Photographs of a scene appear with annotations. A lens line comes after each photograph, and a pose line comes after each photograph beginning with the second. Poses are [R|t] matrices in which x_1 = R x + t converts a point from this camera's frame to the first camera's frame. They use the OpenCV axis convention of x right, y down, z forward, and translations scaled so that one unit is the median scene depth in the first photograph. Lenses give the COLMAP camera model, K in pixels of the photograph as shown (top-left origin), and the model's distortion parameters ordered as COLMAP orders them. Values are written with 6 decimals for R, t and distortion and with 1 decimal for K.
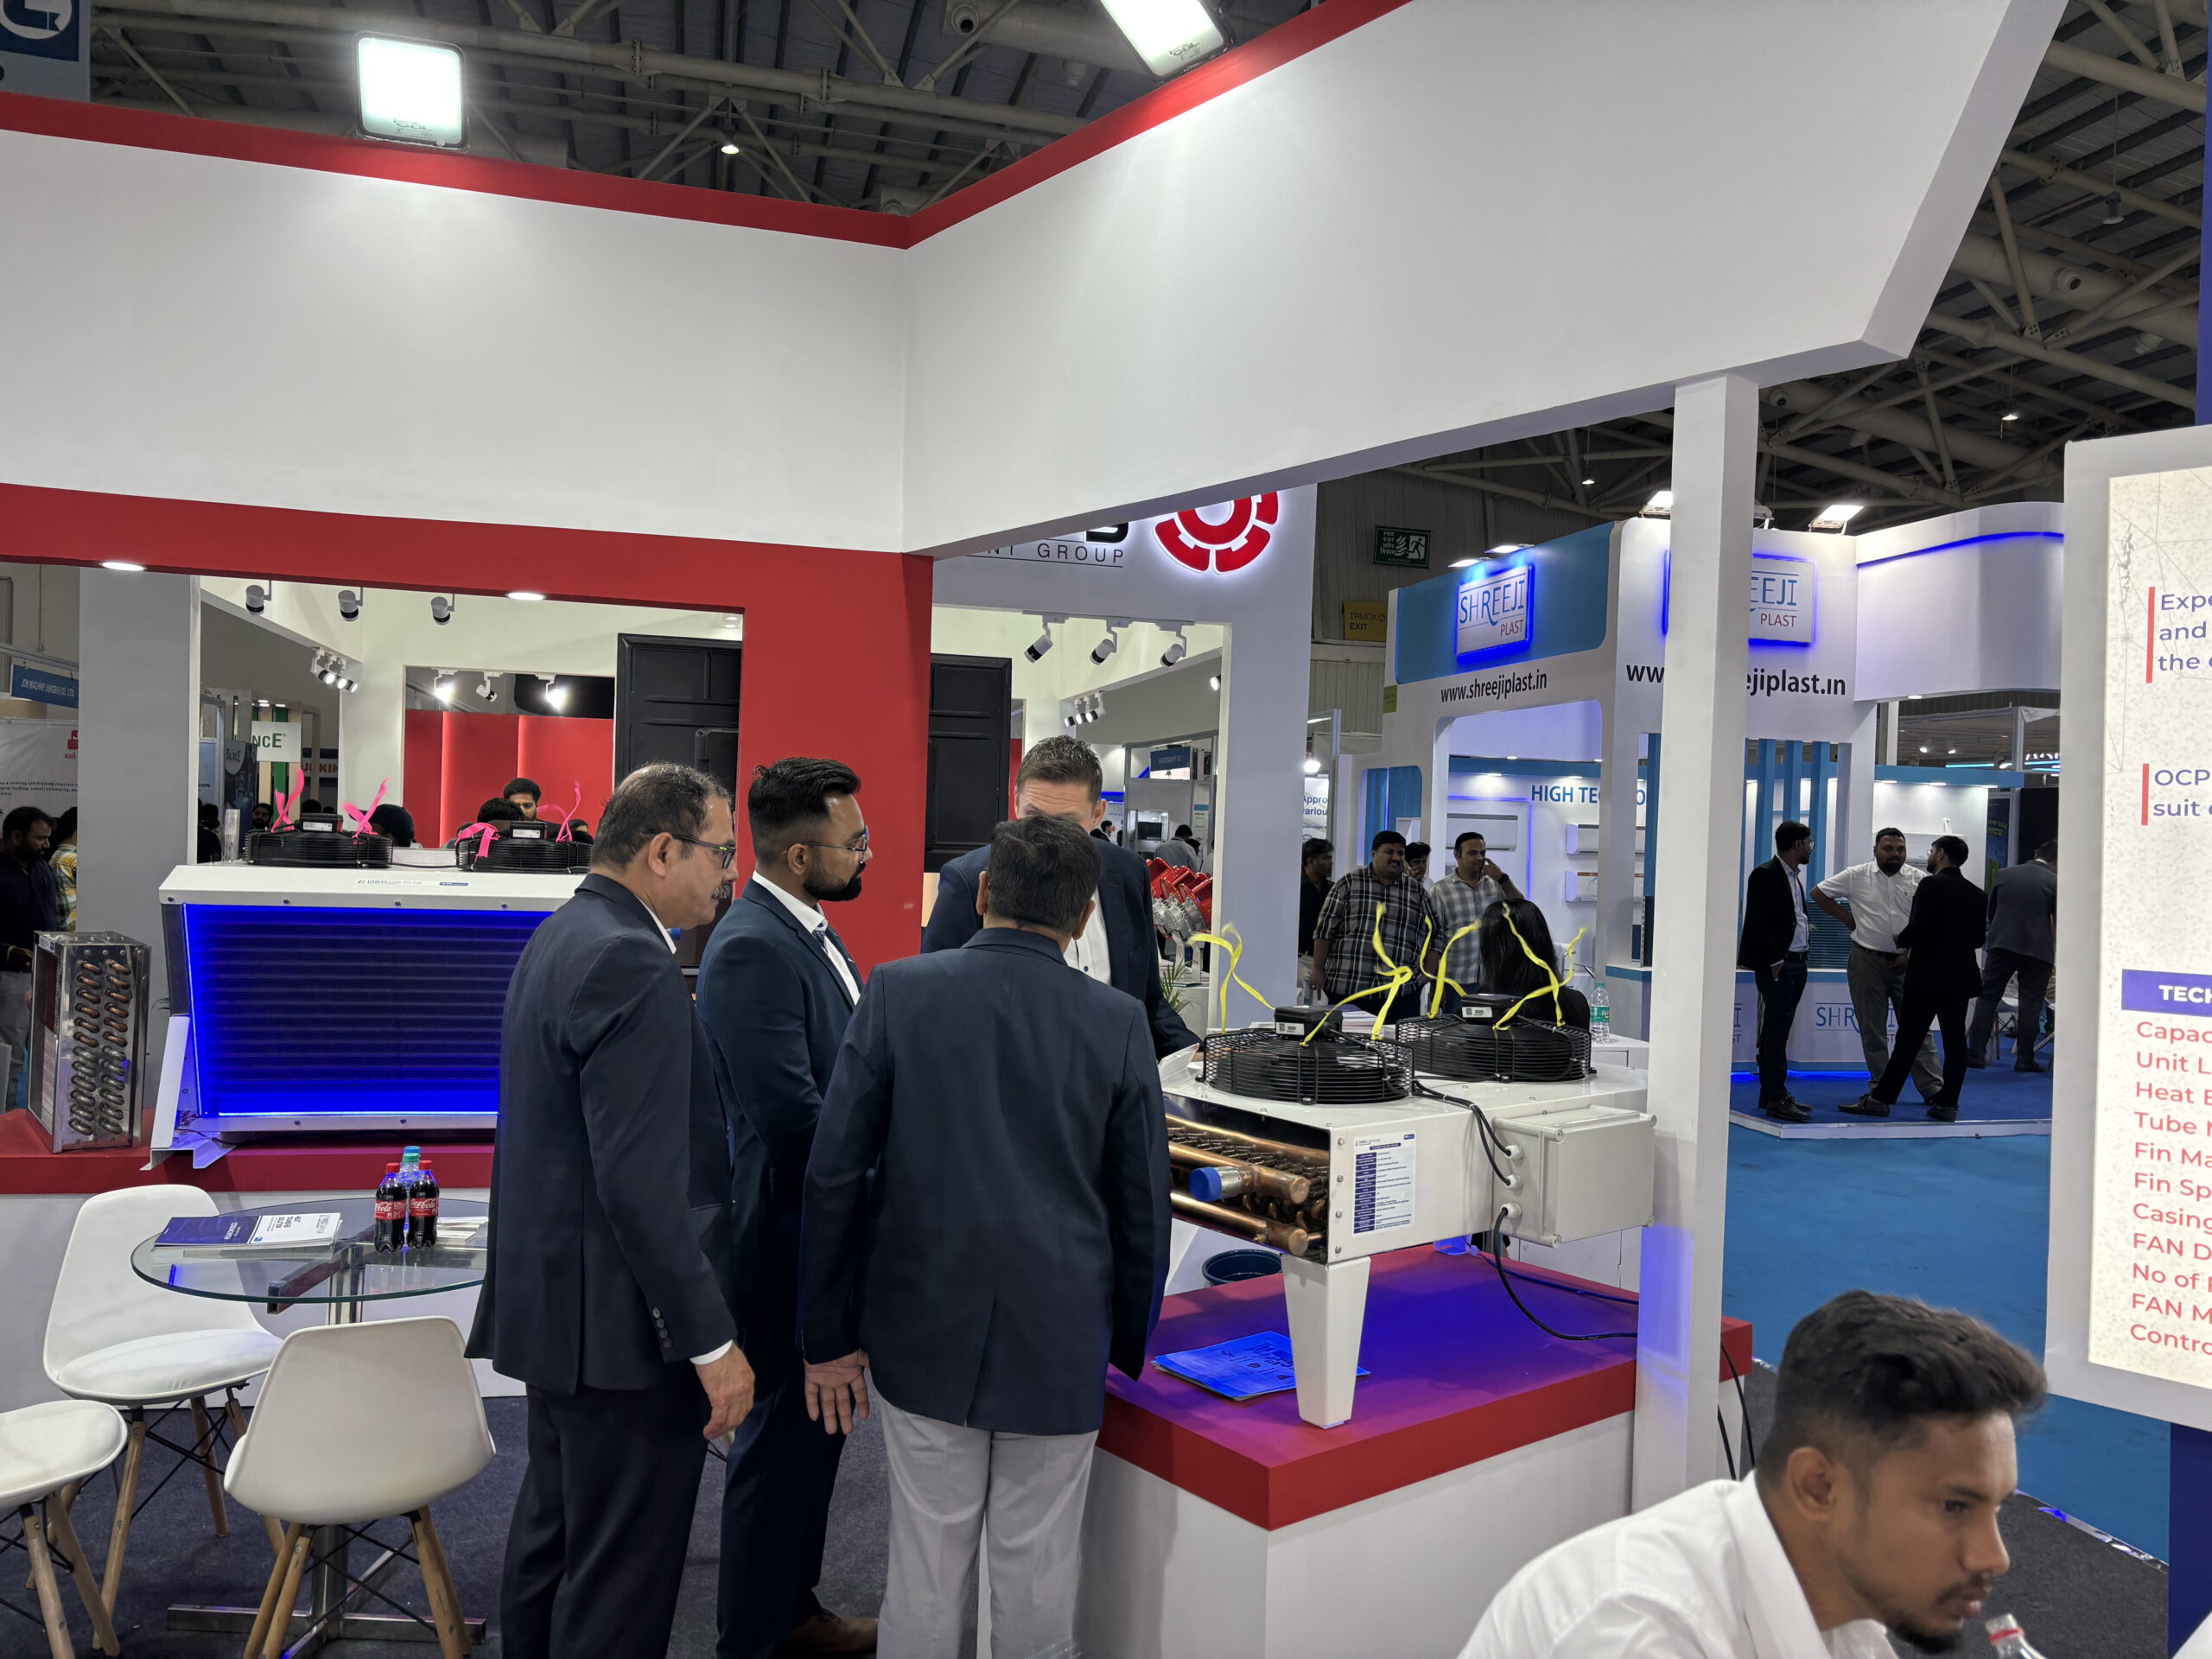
lens RADIAL K [[1656.0, 0, 1105.5], [0, 1656.0, 838.3], [0, 0, 1]] dist [0.033148, -0.029820]
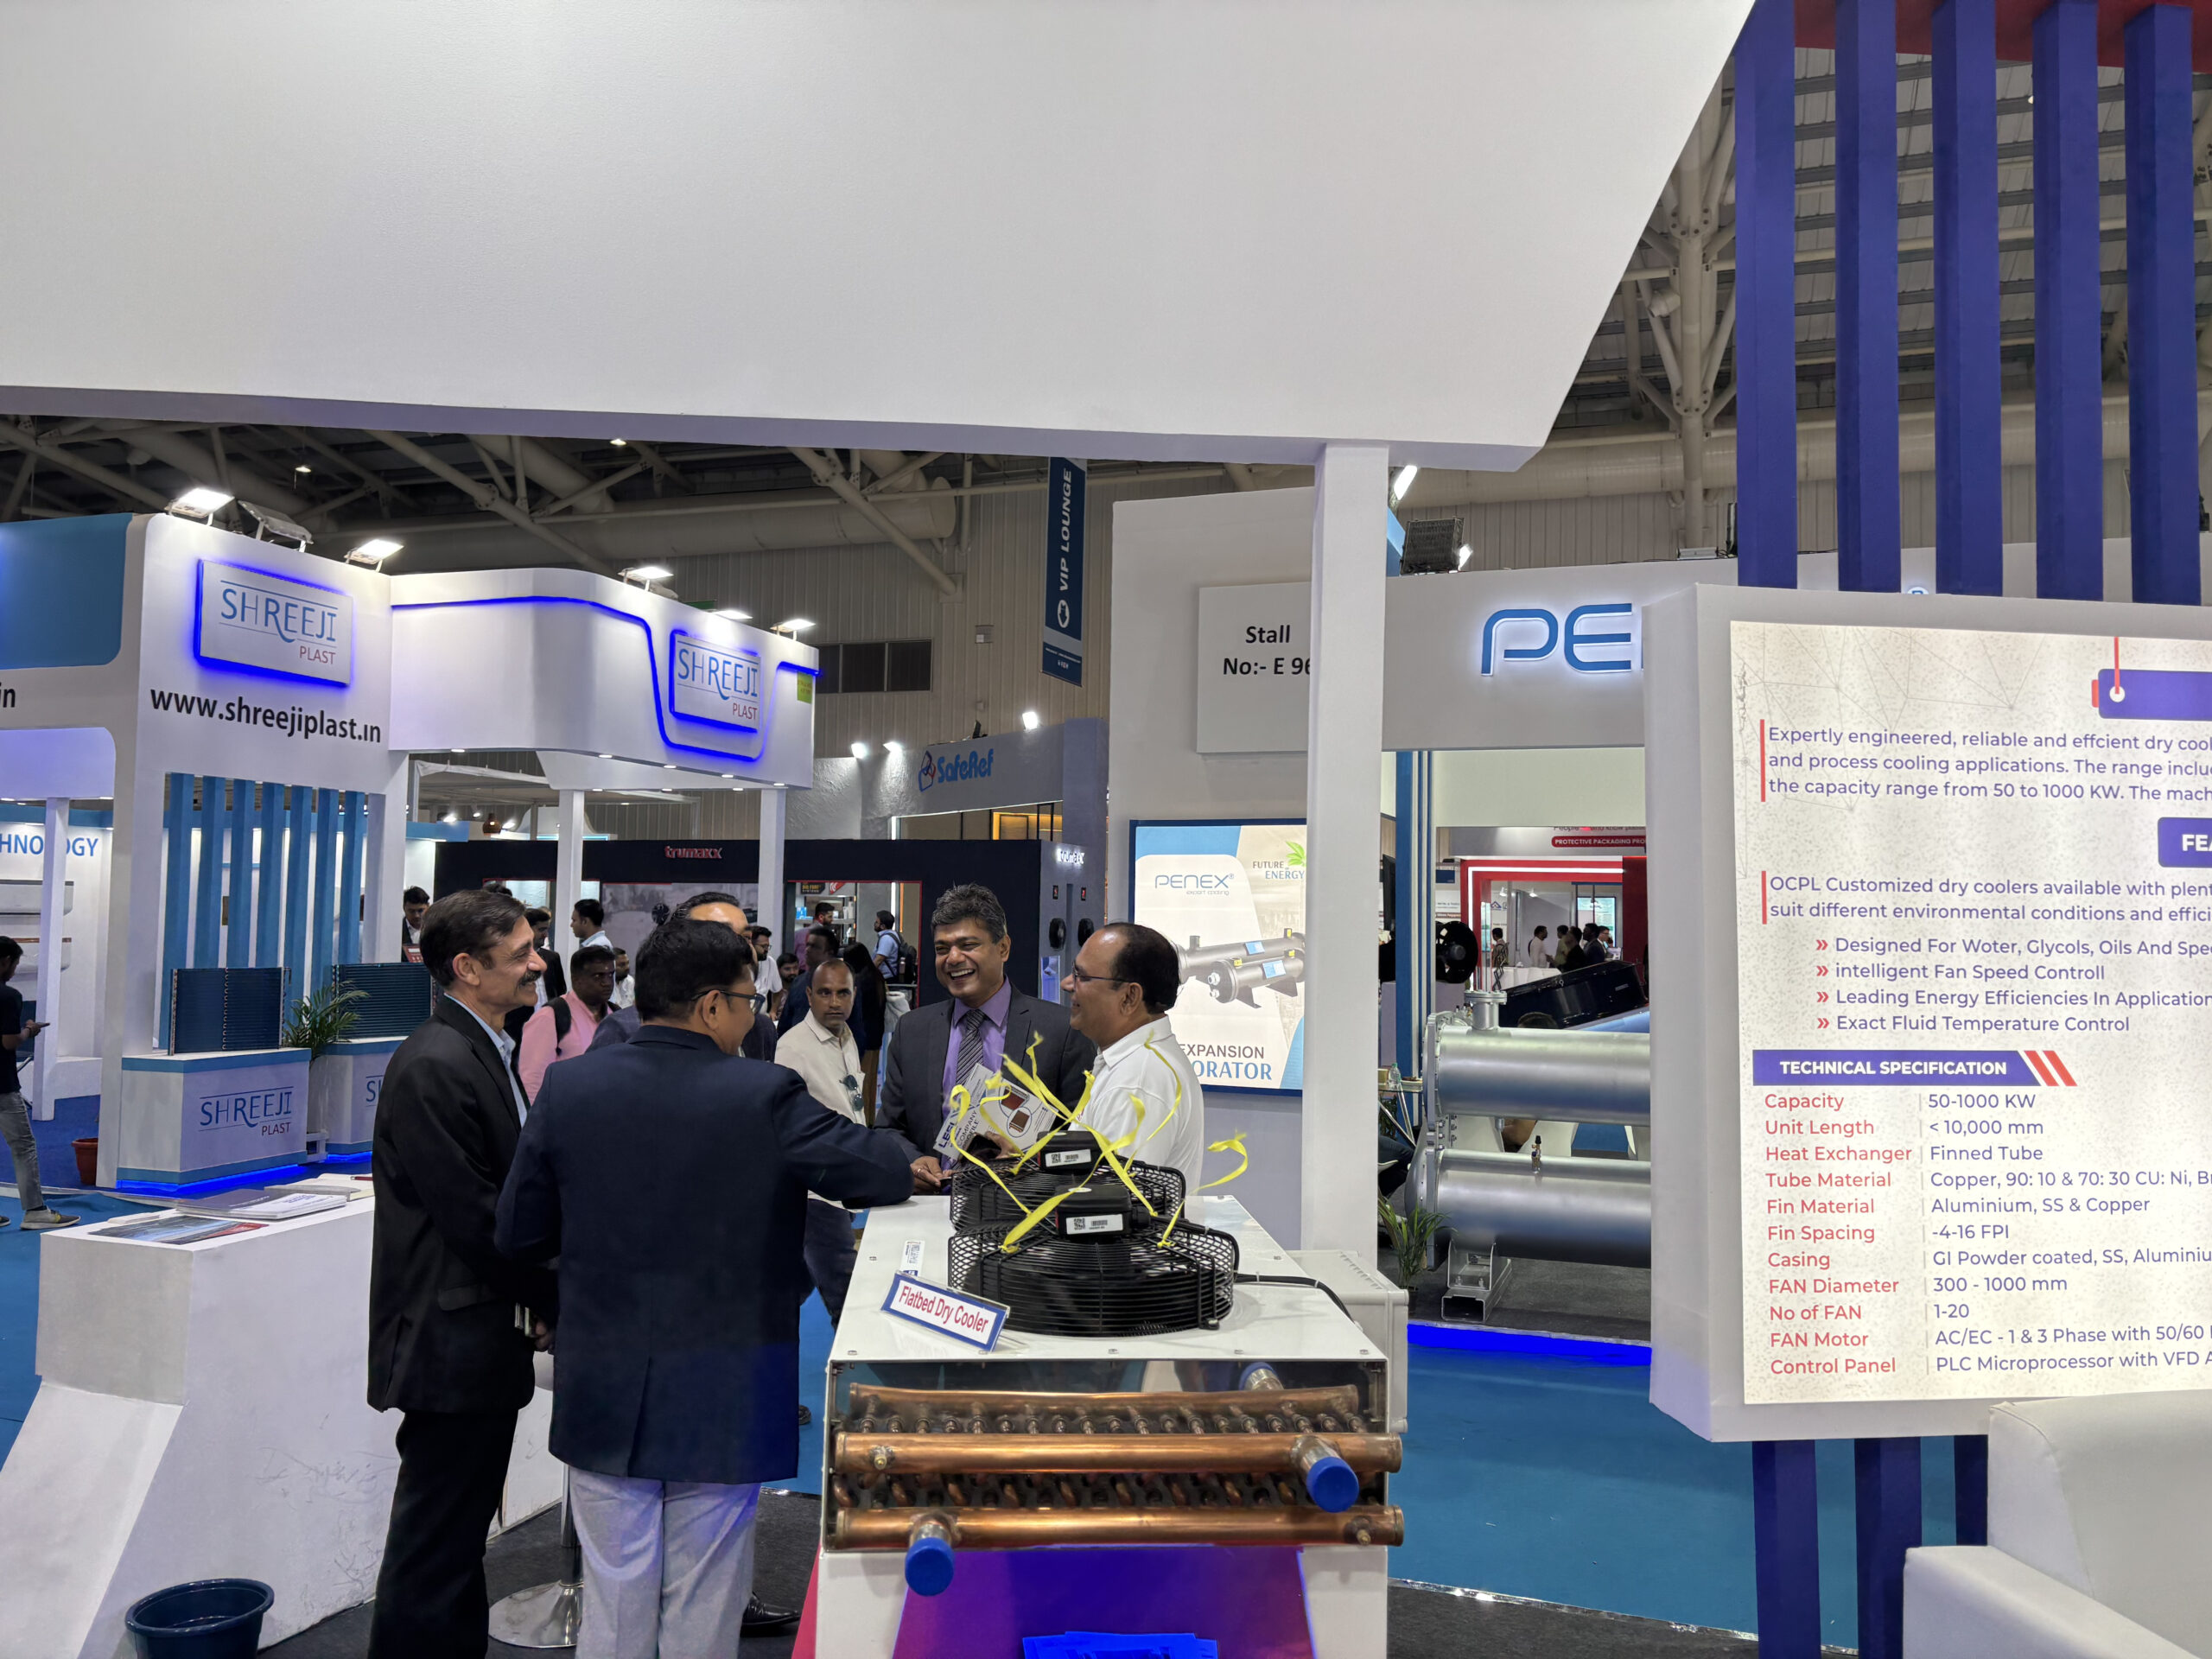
lens RADIAL K [[1656.0, 0, 1140.1], [0, 1656.0, 831.7], [0, 0, 1]] dist [0.033148, -0.029820]
pose [[0.547916, 0.019854, 0.836298, -0.573631], [0.005946, 0.999601, -0.027626, -0.041893], [-0.836512, 0.020109, 0.547579, 0.718072]]
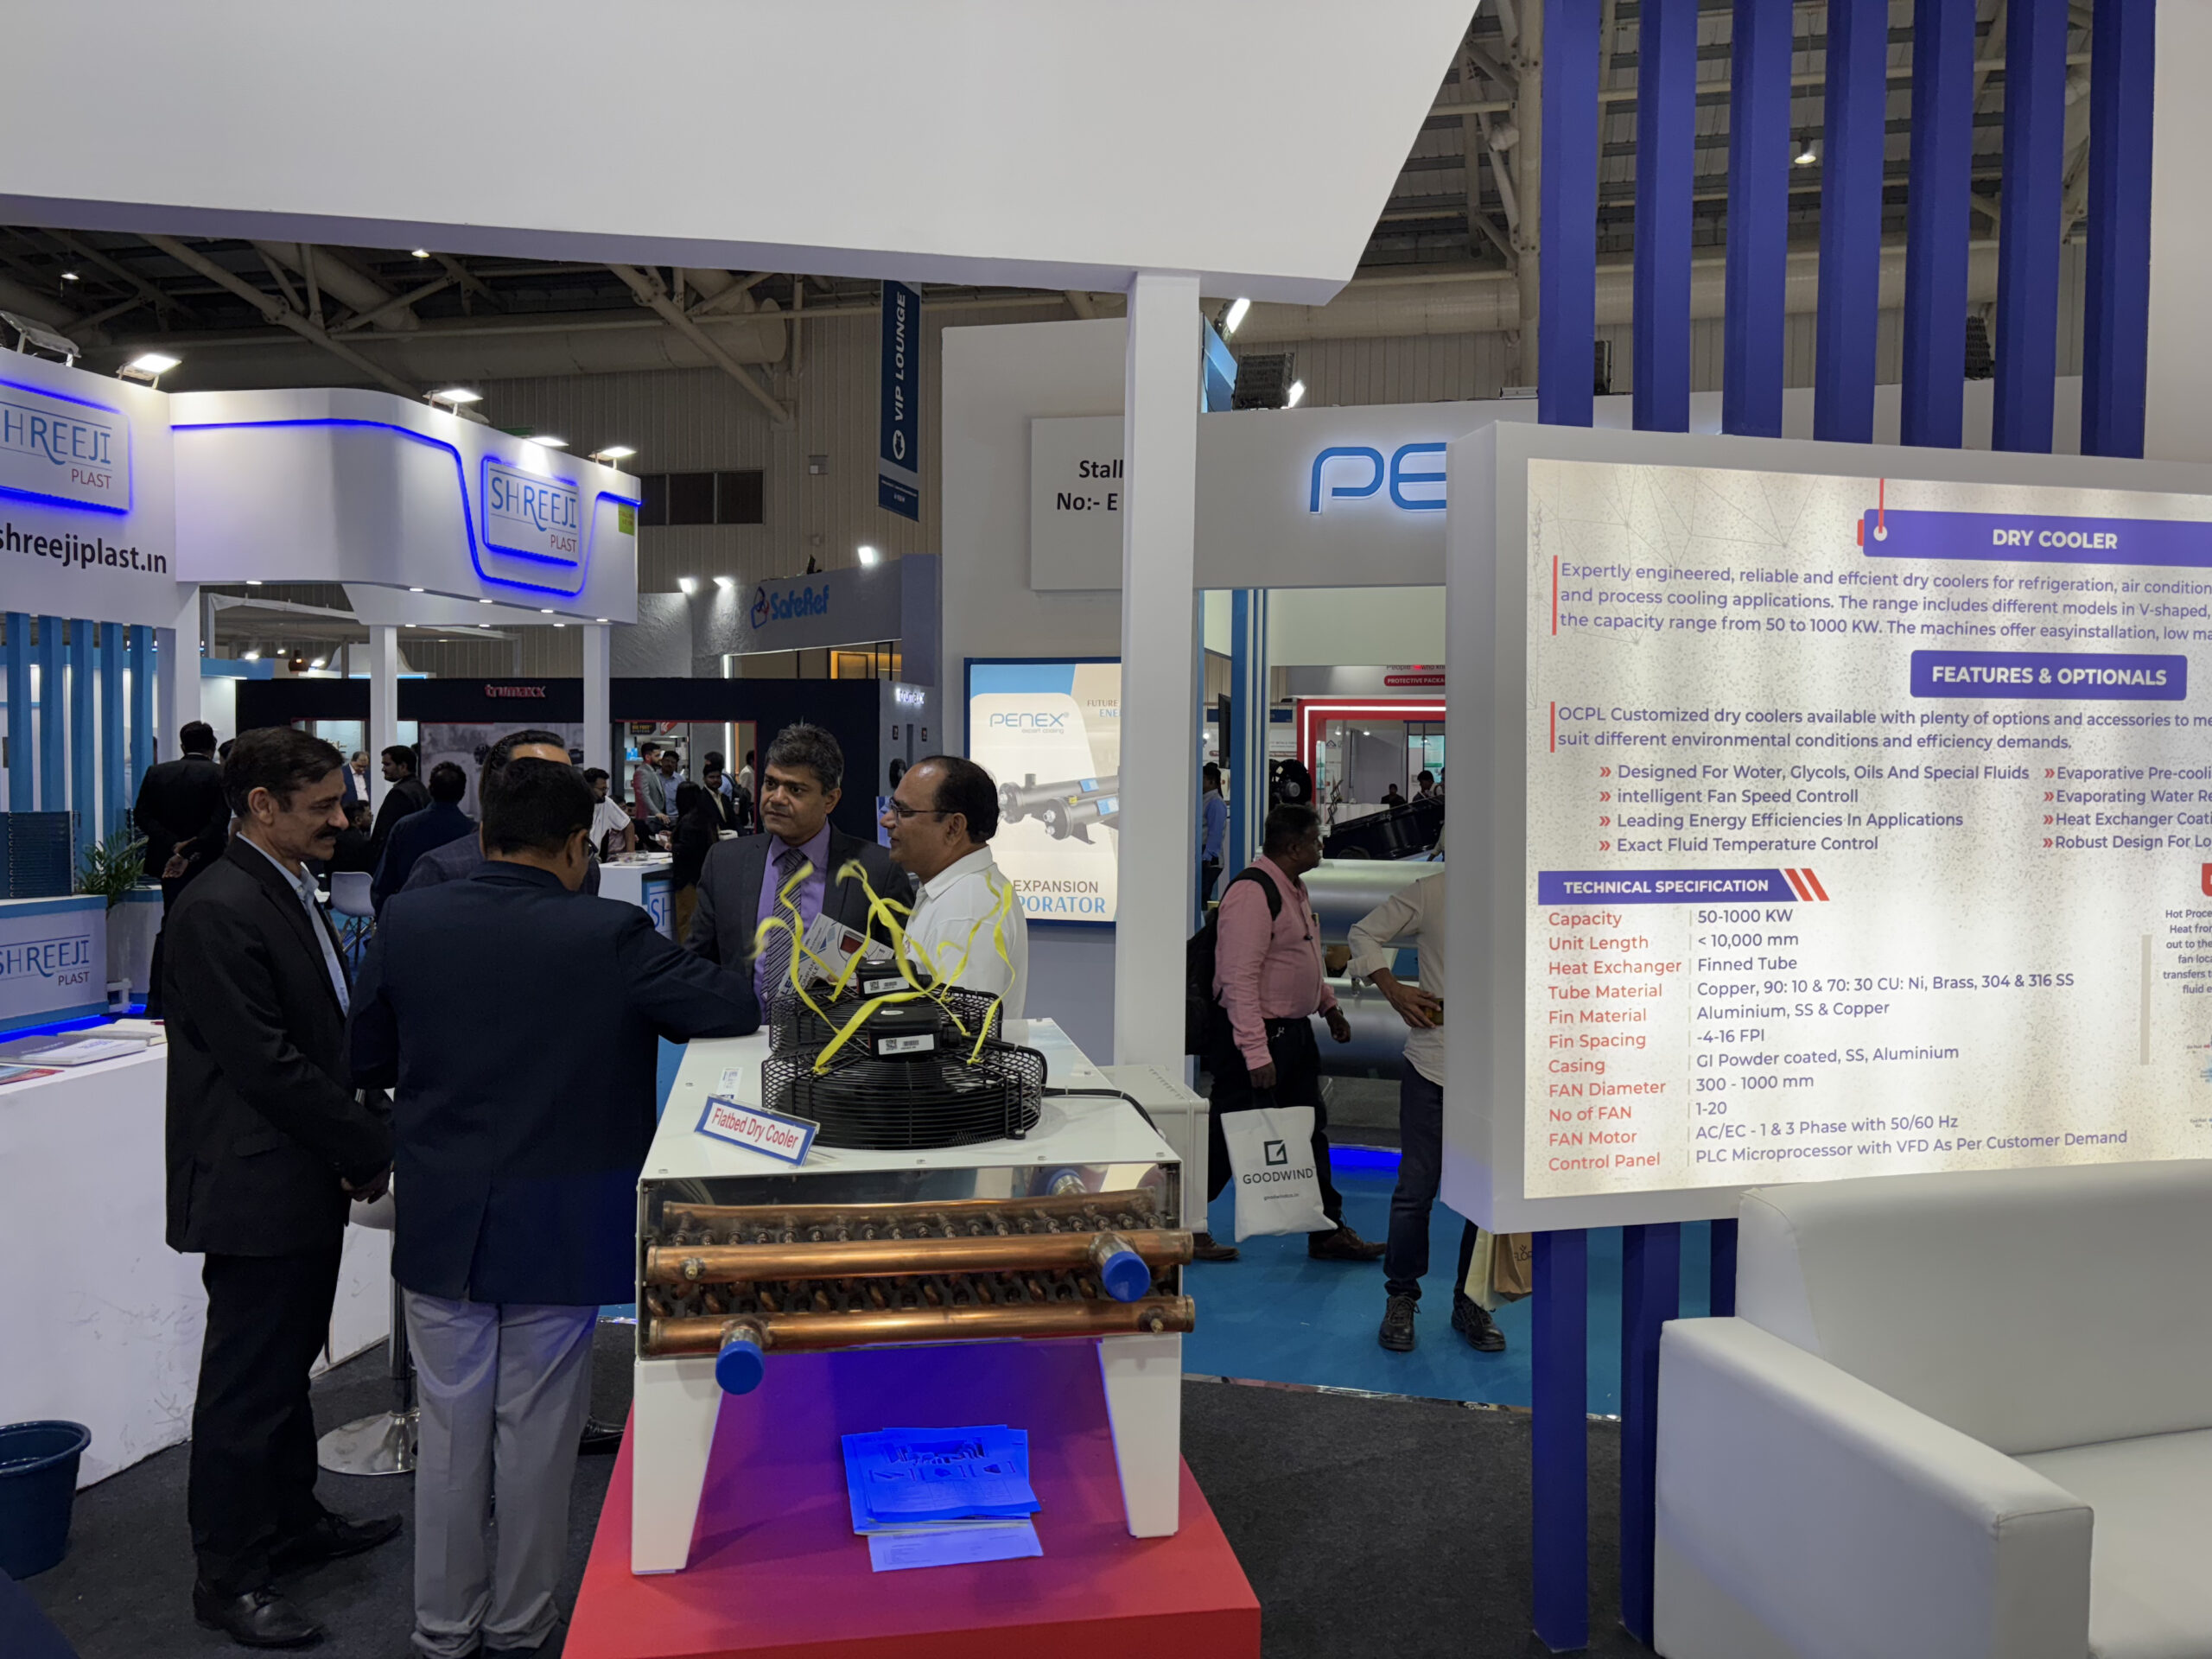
lens RADIAL K [[1656.0, 0, 1146.1], [0, 1656.0, 816.8], [0, 0, 1]] dist [0.033148, -0.029820]
pose [[0.464617, -0.057375, 0.883651, -0.578661], [0.008101, 0.998132, 0.060549, -0.036031], [-0.885475, -0.020974, 0.464214, 0.689422]]
